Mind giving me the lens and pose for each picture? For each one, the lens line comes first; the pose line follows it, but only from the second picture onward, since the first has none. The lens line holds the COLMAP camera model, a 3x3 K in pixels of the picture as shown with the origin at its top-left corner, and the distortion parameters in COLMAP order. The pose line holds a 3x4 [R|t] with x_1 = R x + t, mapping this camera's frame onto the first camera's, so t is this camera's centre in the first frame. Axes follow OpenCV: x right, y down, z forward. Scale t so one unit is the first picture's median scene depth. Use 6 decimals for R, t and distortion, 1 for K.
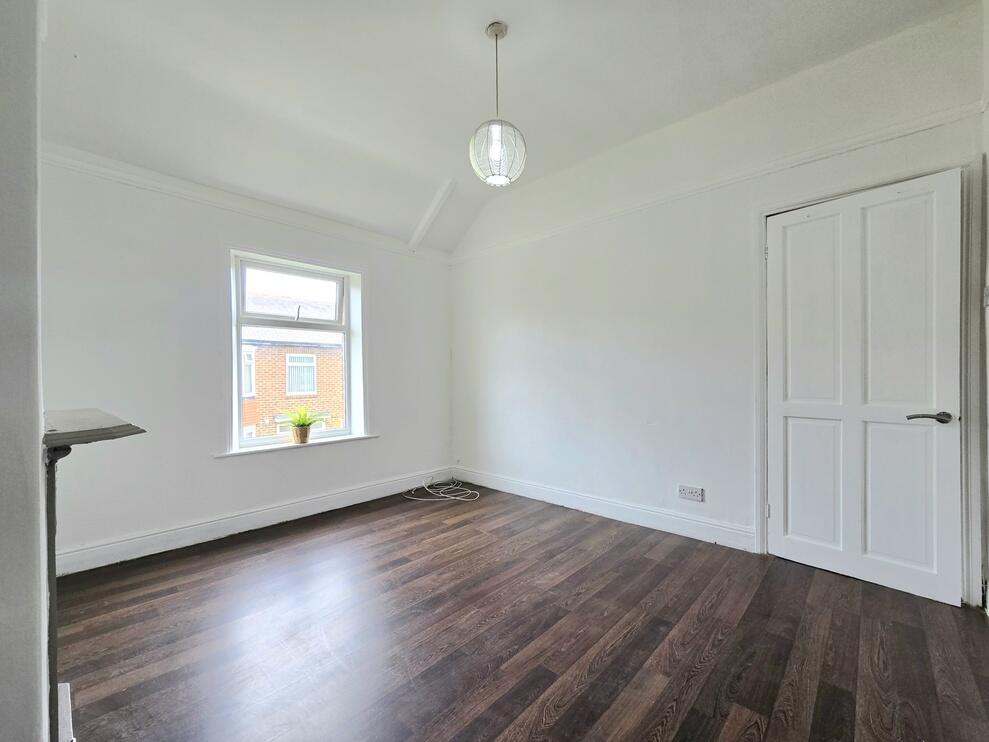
lens RADIAL K [[404.6, 0, 499.2], [0, 404.6, 369.6], [0, 0, 1]] dist [-0.000647, 0.000013]
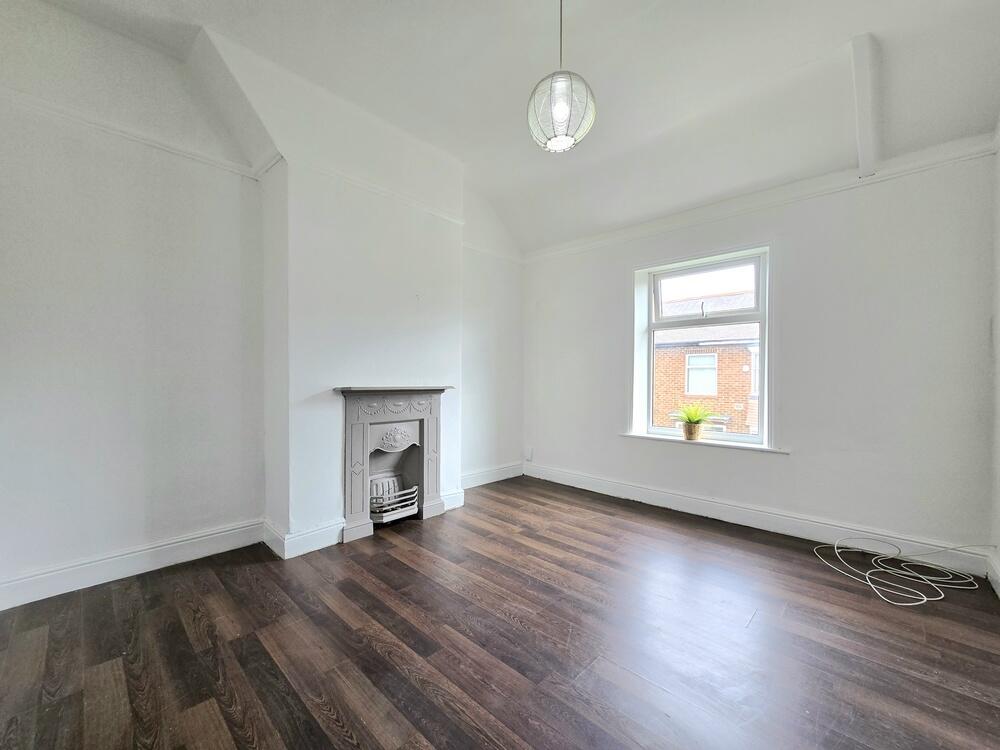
lens RADIAL K [[409.1, 0, 504.7], [0, 409.1, 381.0], [0, 0, 1]] dist [-0.000647, 0.000013]
pose [[-0.002516, 0.017689, -0.999840, 0.577636], [0.010409, 0.999790, 0.017662, 0.012912], [0.999943, -0.010363, -0.002699, 0.591157]]
